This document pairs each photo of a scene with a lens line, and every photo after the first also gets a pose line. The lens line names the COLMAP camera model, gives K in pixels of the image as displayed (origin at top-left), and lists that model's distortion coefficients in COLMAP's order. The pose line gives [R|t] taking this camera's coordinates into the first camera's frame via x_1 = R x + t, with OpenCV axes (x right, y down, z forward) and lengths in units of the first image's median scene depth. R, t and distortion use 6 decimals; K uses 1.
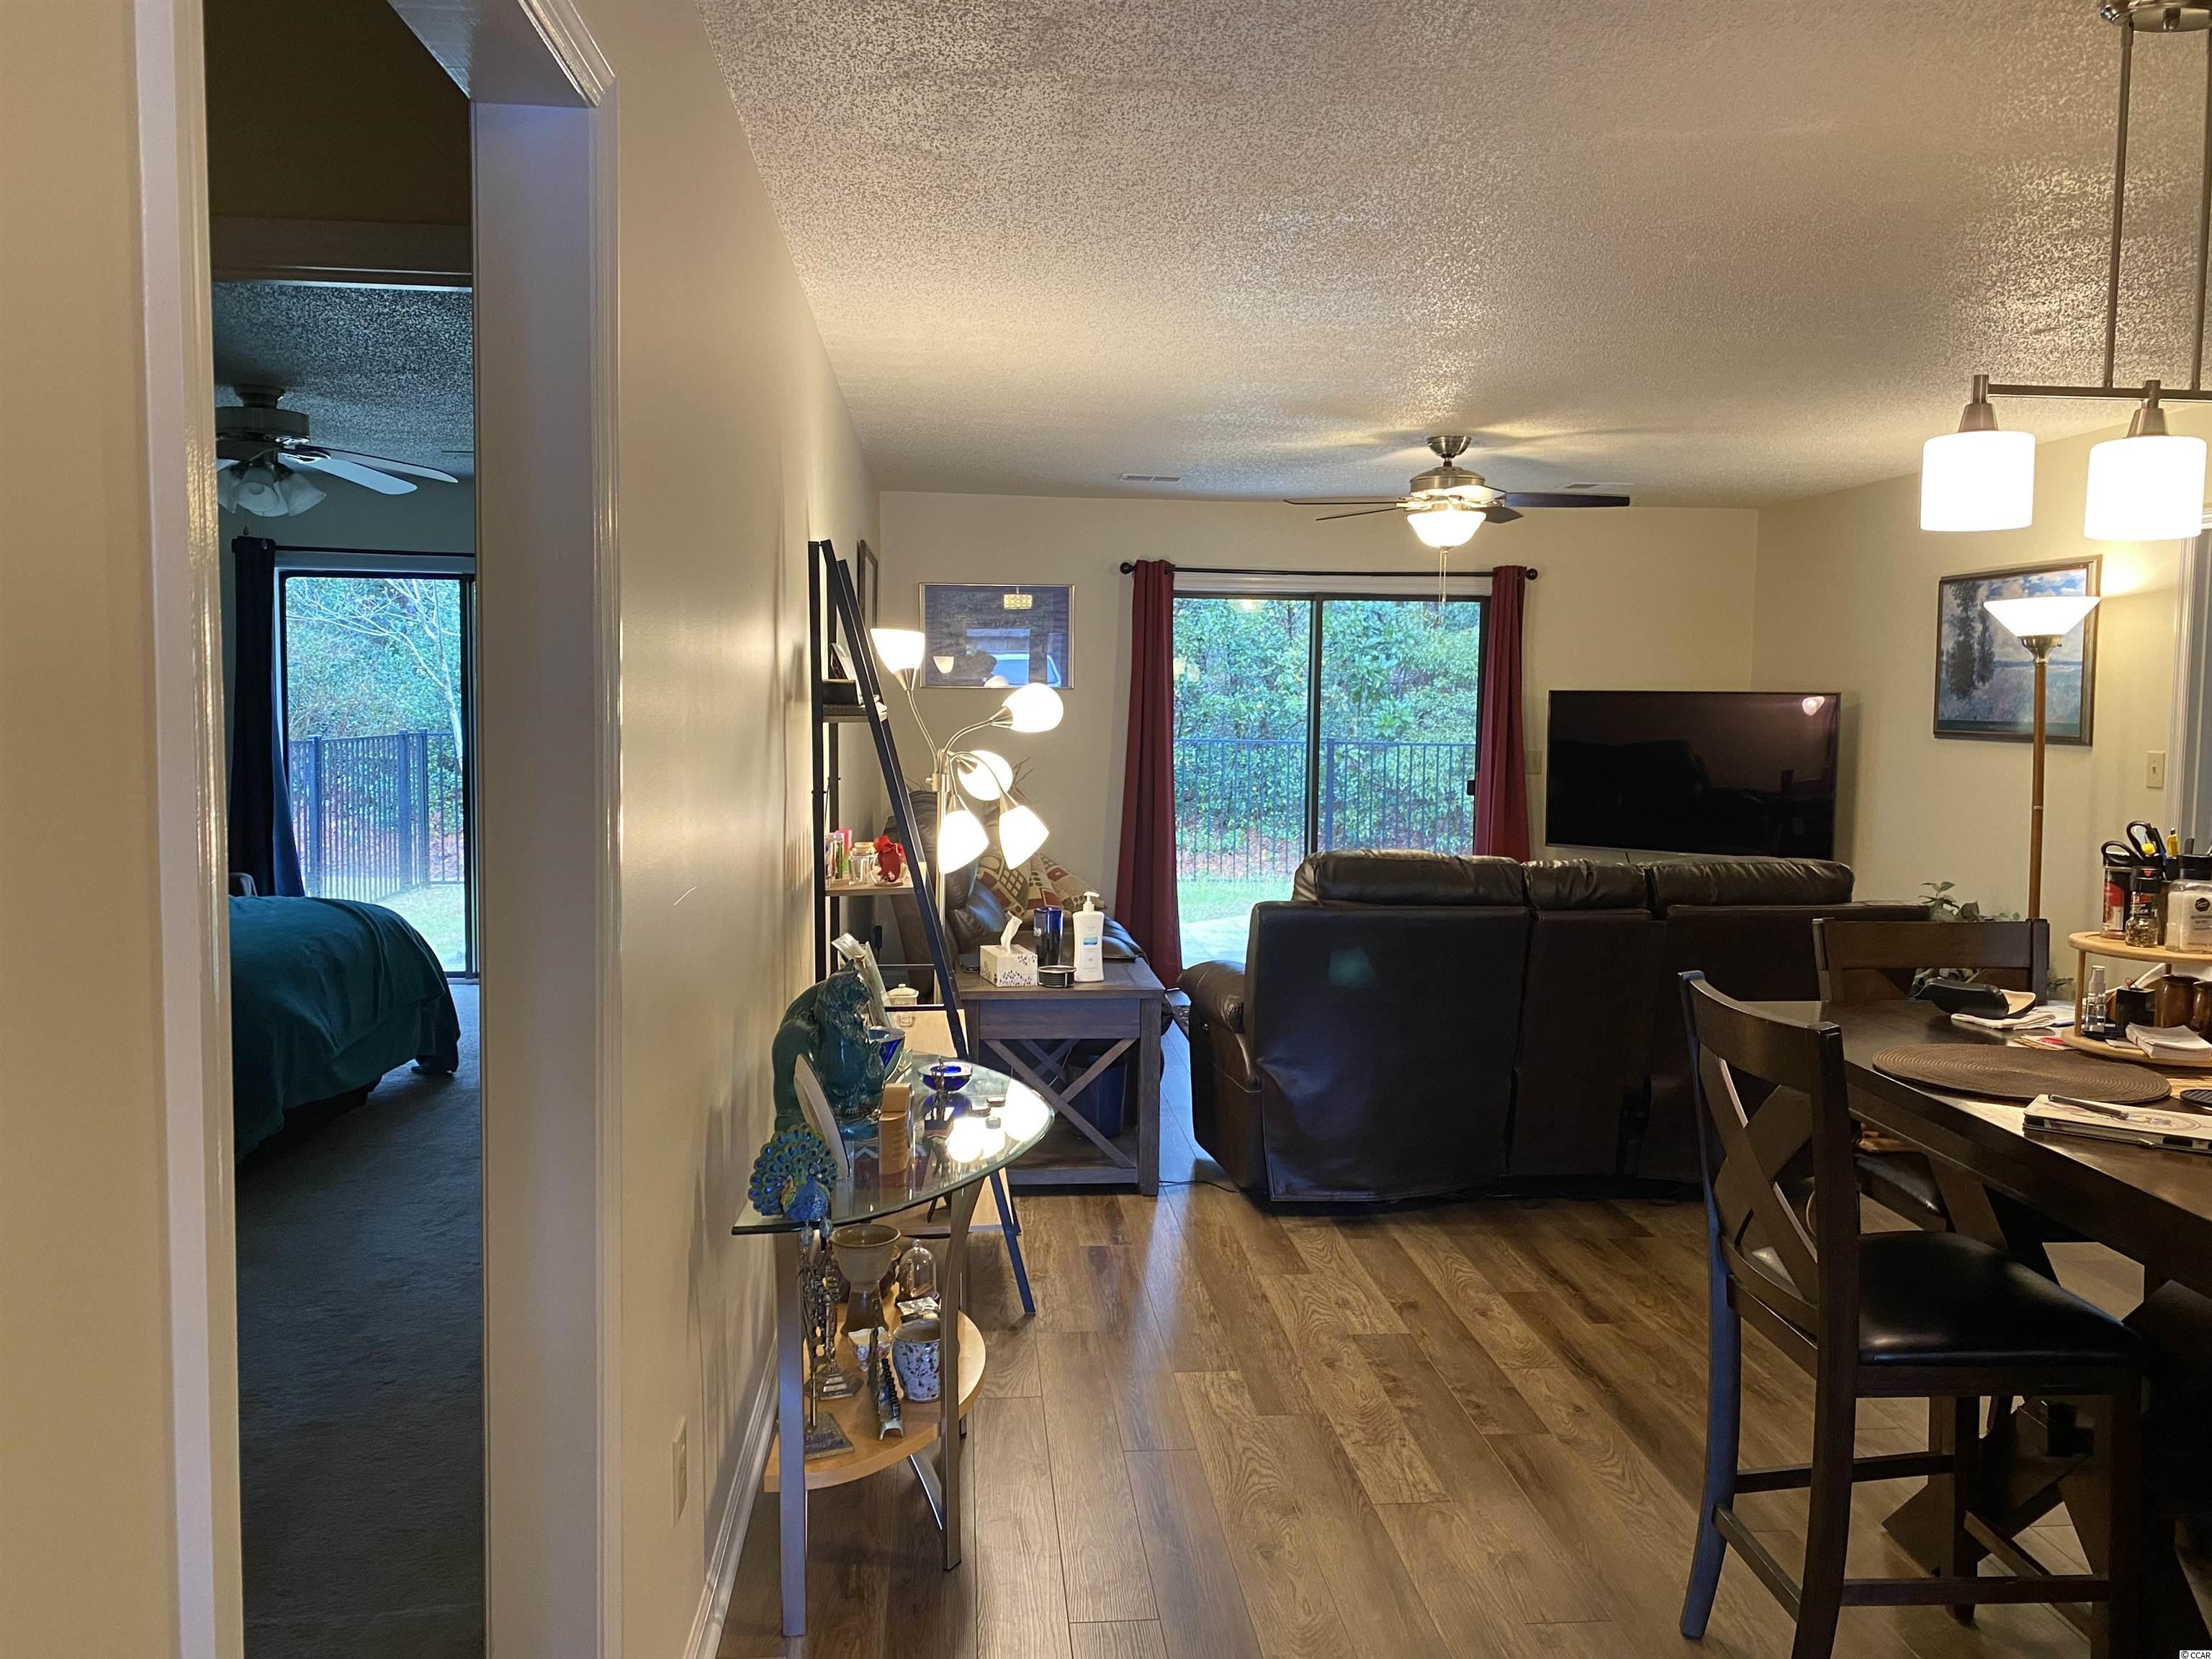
lens RADIAL K [[1661.8, 0, 1106.0], [0, 1661.8, 829.5], [0, 0, 1]] dist [0.155719, -0.334027]
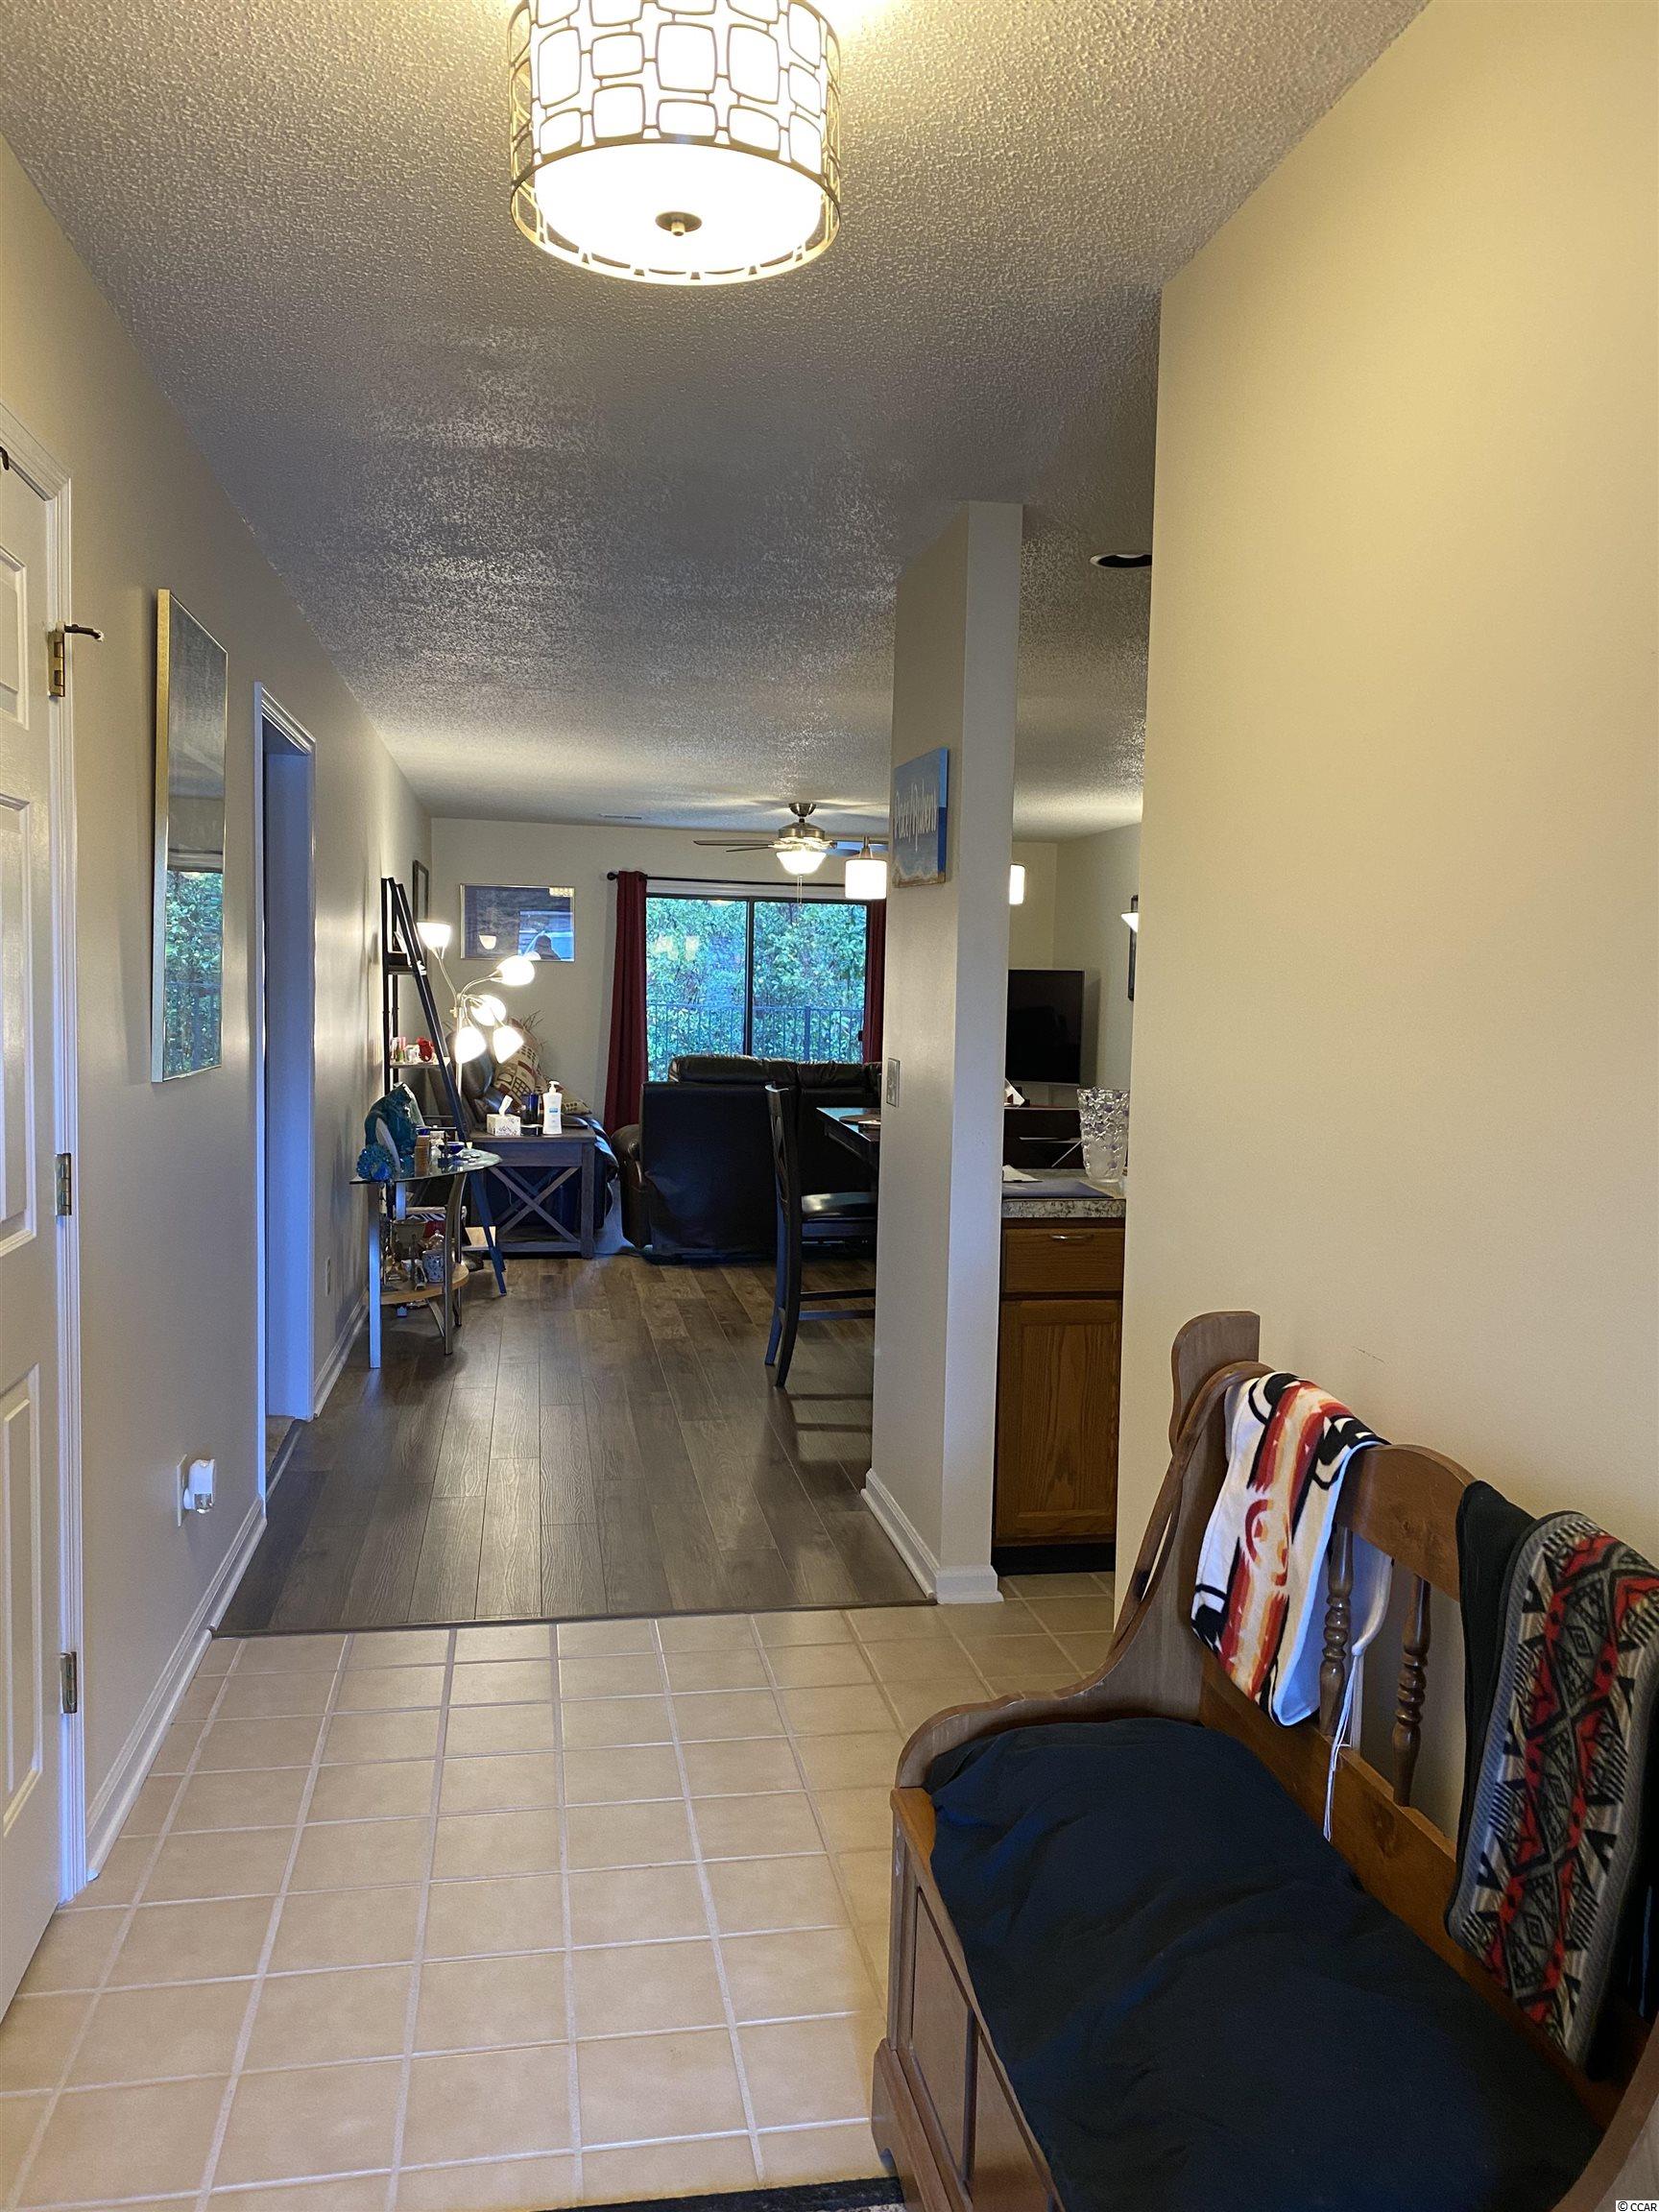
lens RADIAL K [[1661.8, 0, 836.0], [0, 1661.8, 1118.5], [0, 0, 1]] dist [0.155719, -0.334027]
pose [[0.995819, 0.003078, 0.091302, 0.099424], [-0.003585, 0.999979, 0.005391, 0.053451], [-0.091283, -0.005695, 0.995809, -0.577879]]
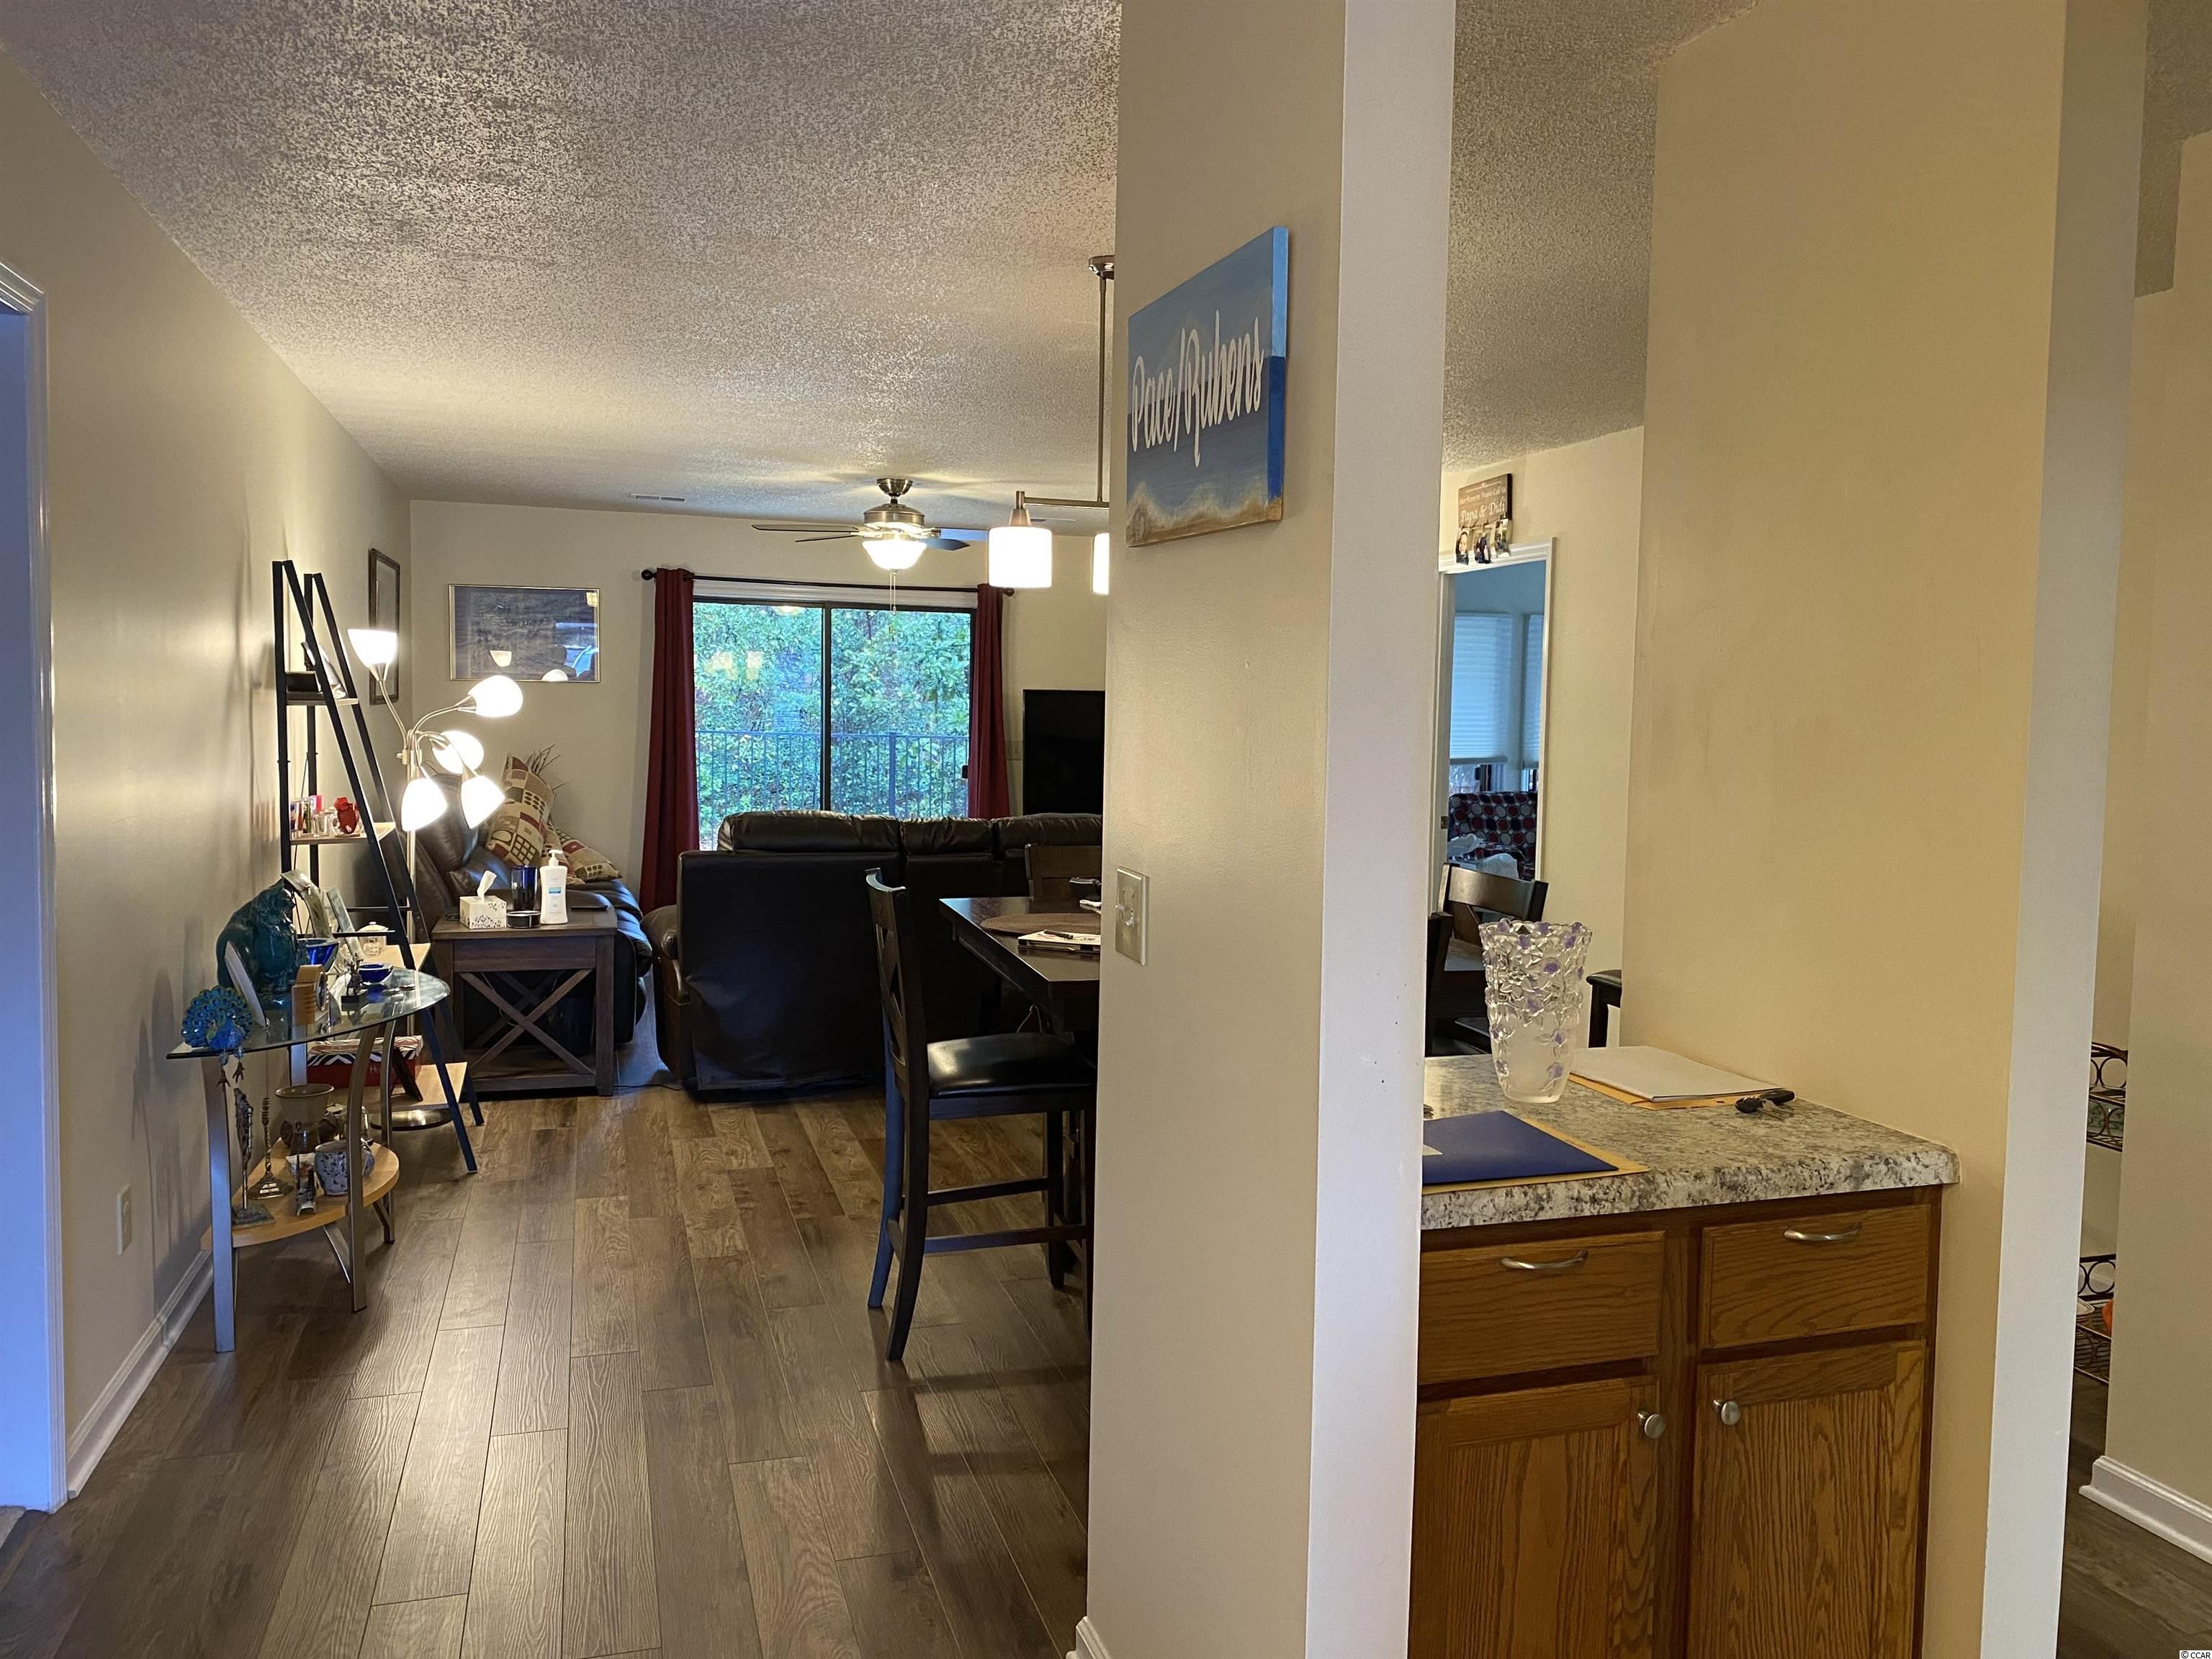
lens RADIAL K [[1688.1, 0, 1120.5], [0, 1688.1, 822.8], [0, 0, 1]] dist [0.061779, -0.071195]
pose [[0.976863, -0.008724, 0.213687, 0.105264], [0.009759, 0.999945, -0.003791, 0.022025], [-0.213642, 0.005789, 0.976895, -0.238451]]
